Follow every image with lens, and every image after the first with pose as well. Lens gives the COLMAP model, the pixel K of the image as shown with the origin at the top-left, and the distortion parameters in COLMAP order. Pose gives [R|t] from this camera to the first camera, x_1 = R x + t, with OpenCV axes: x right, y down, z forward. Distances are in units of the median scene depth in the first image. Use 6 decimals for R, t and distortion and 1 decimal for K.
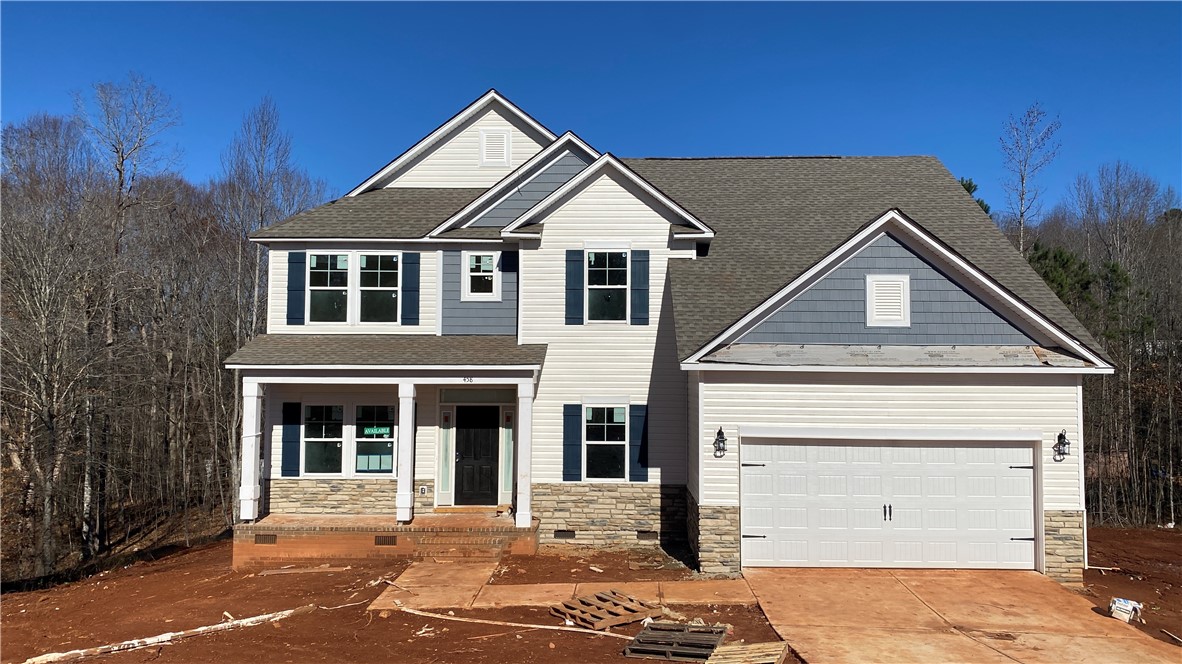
lens RADIAL K [[839.6, 0, 591.0], [0, 839.6, 332.0], [0, 0, 1]] dist [0.008297, -0.003713]
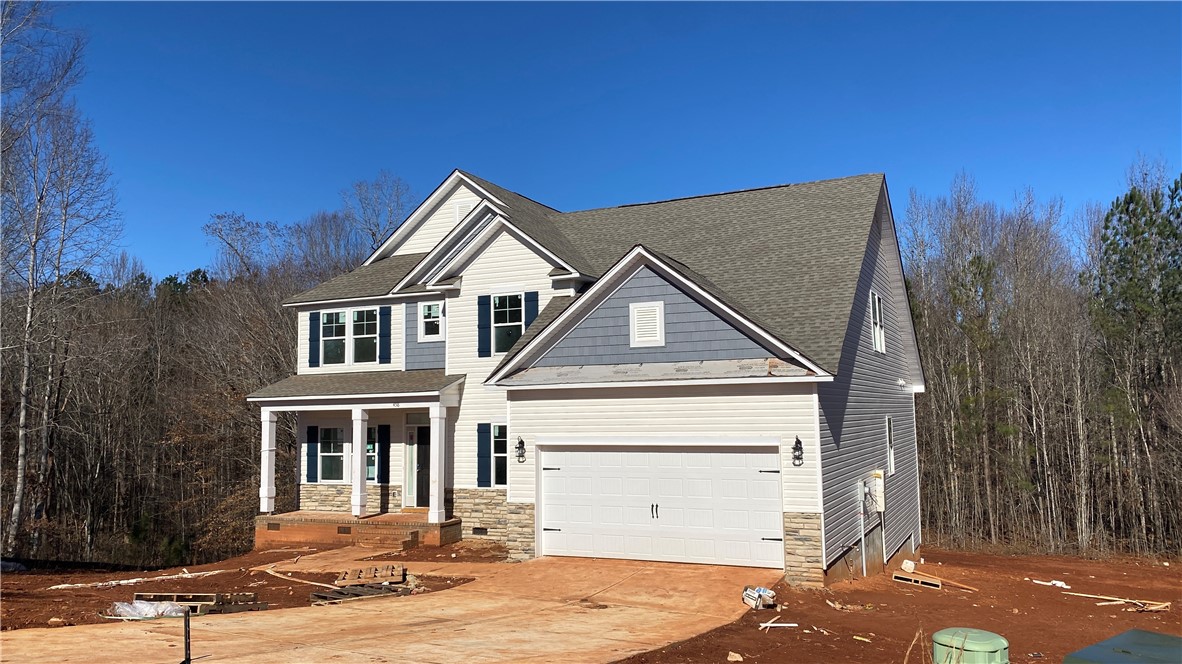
lens RADIAL K [[839.6, 0, 591.0], [0, 839.6, 332.0], [0, 0, 1]] dist [0.008297, -0.003713]
pose [[0.925956, -0.057969, -0.373156, 0.574280], [0.042226, 0.997845, -0.050231, 0.022244], [0.375263, 0.030754, 0.926408, -0.065533]]
